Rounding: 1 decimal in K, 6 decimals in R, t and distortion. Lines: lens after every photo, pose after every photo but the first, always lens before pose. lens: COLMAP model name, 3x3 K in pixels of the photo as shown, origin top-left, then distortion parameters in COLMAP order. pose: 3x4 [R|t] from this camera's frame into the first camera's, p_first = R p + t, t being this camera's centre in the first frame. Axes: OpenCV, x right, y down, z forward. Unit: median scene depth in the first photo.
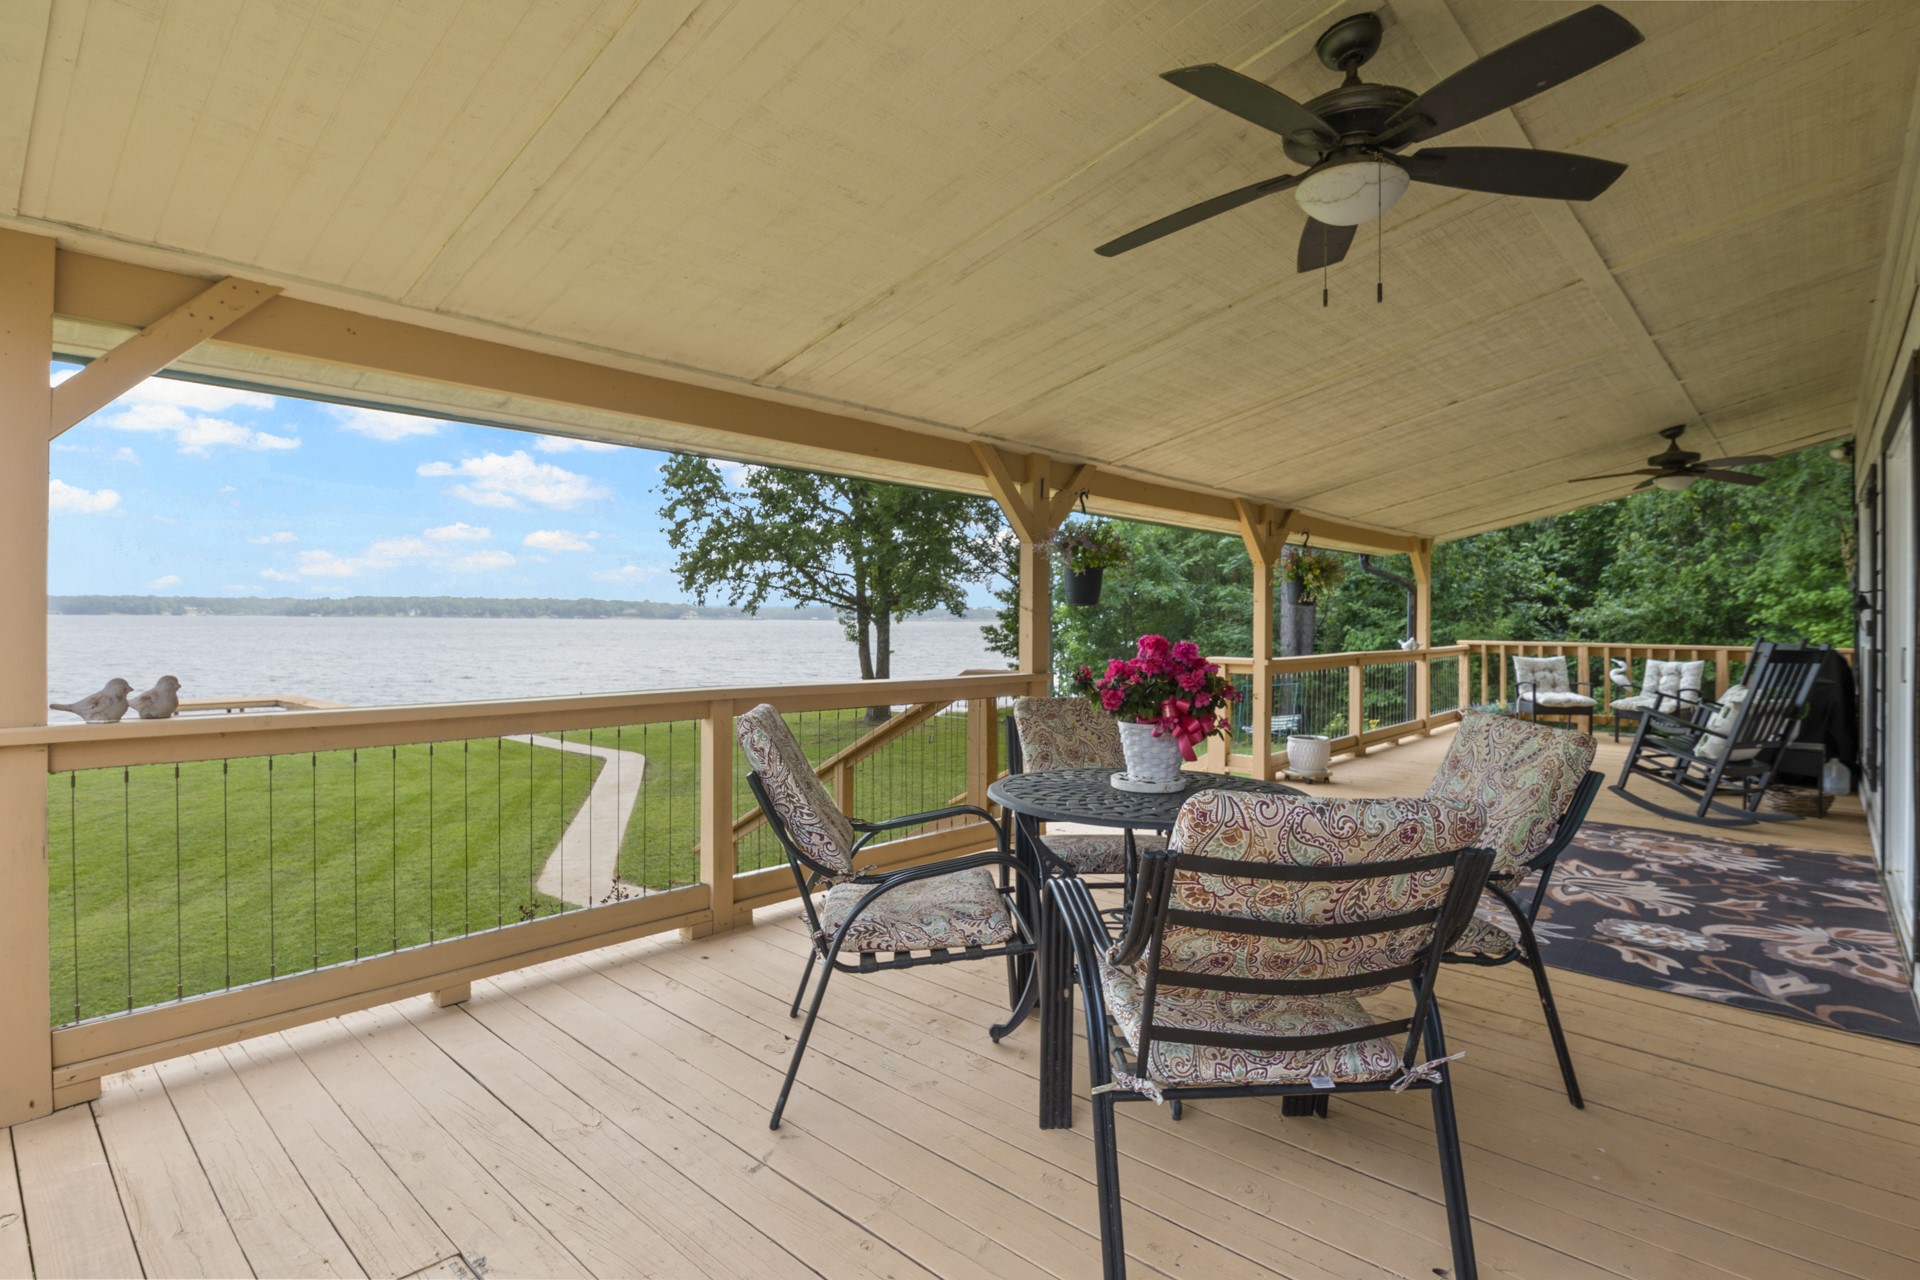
lens RADIAL K [[948.5, 0, 964.8], [0, 948.5, 634.8], [0, 0, 1]] dist [-0.001140, 0.000103]
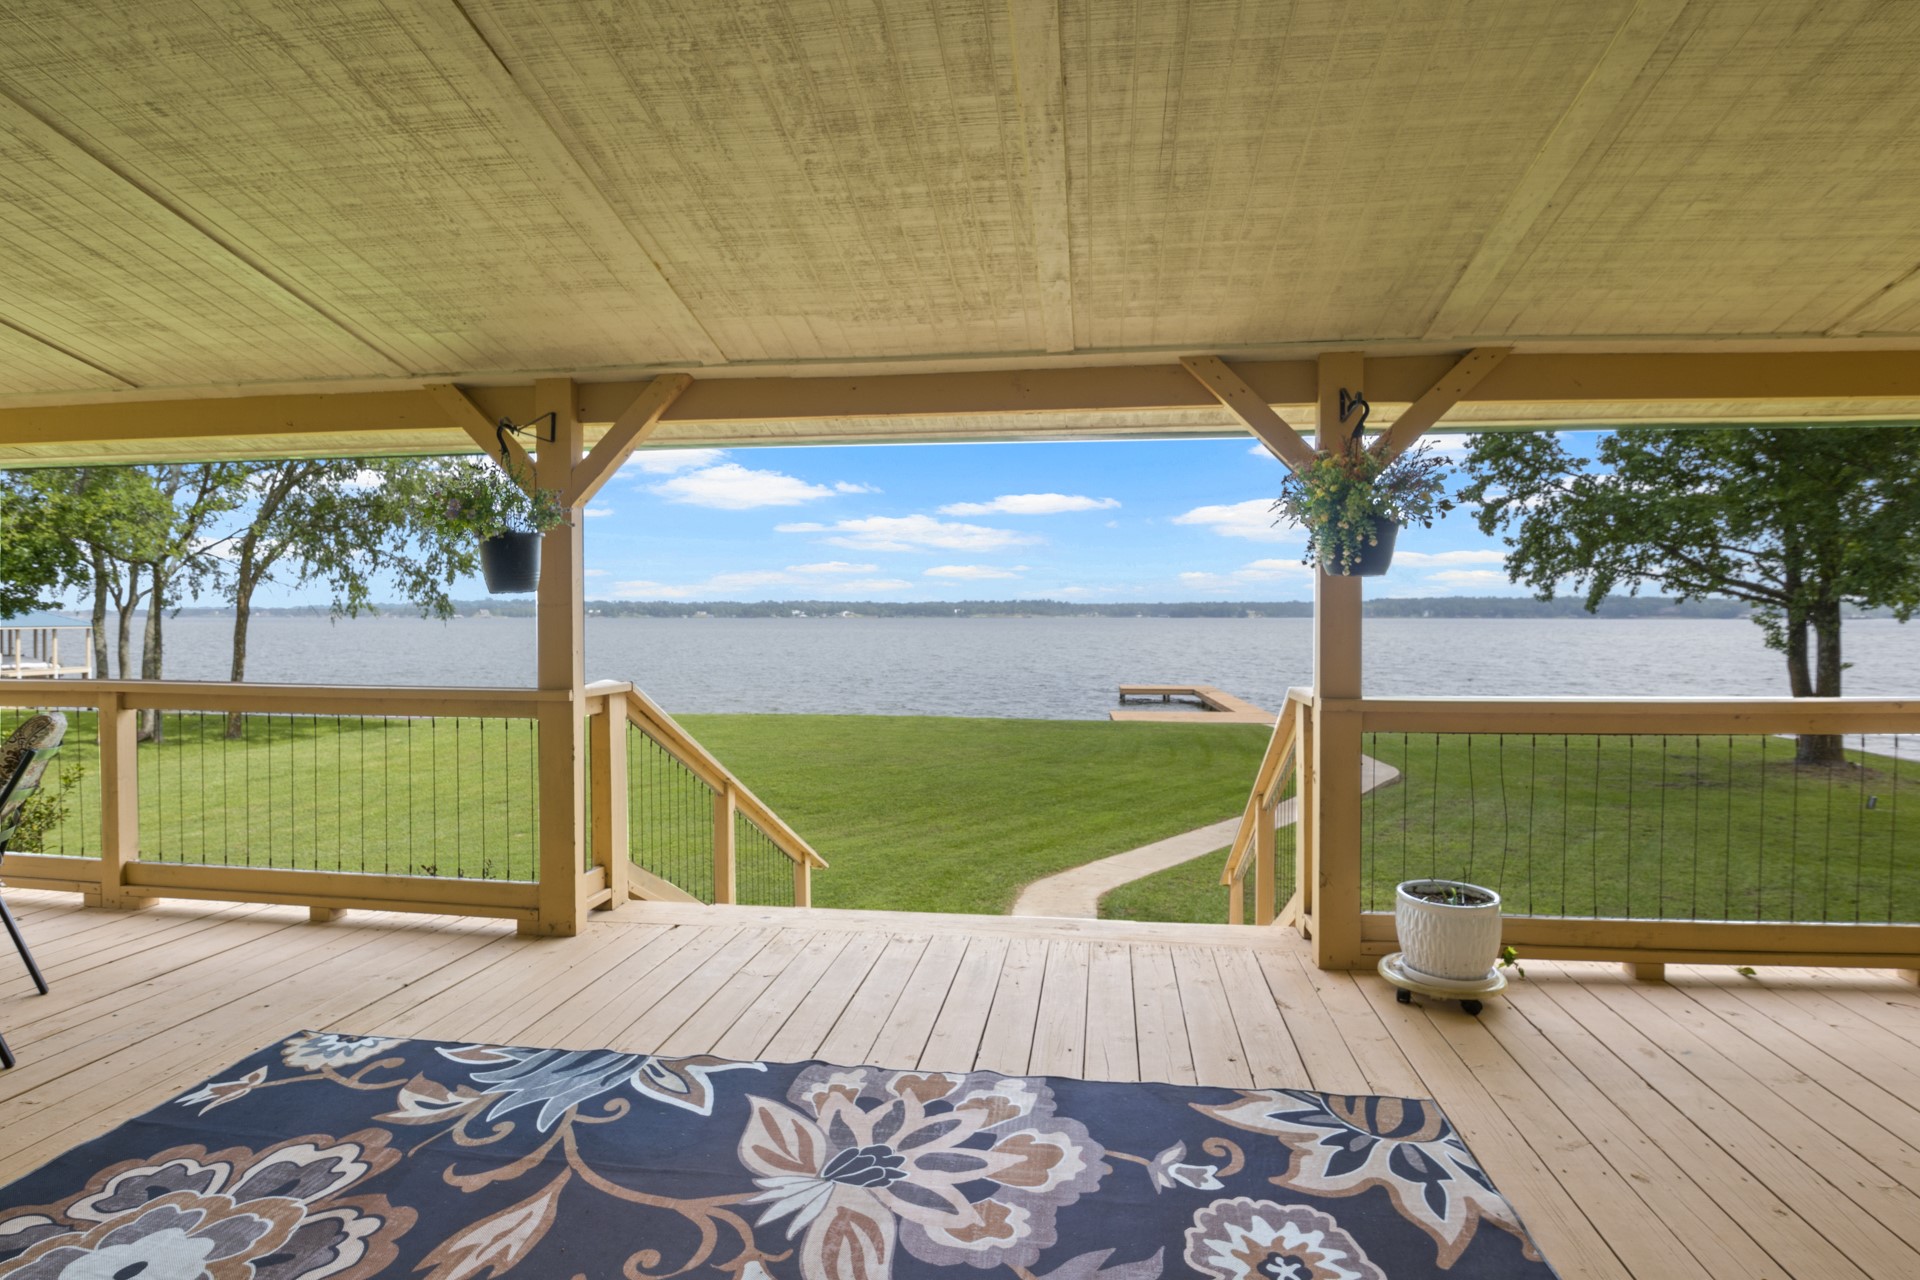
lens RADIAL K [[956.4, 0, 966.9], [0, 956.4, 623.3], [0, 0, 1]] dist [-0.019222, -0.000493]
pose [[0.562987, -0.000403, -0.826466, 0.130943], [-0.009226, 0.999935, -0.006772, -0.001809], [0.826414, 0.011437, 0.562947, 0.132305]]
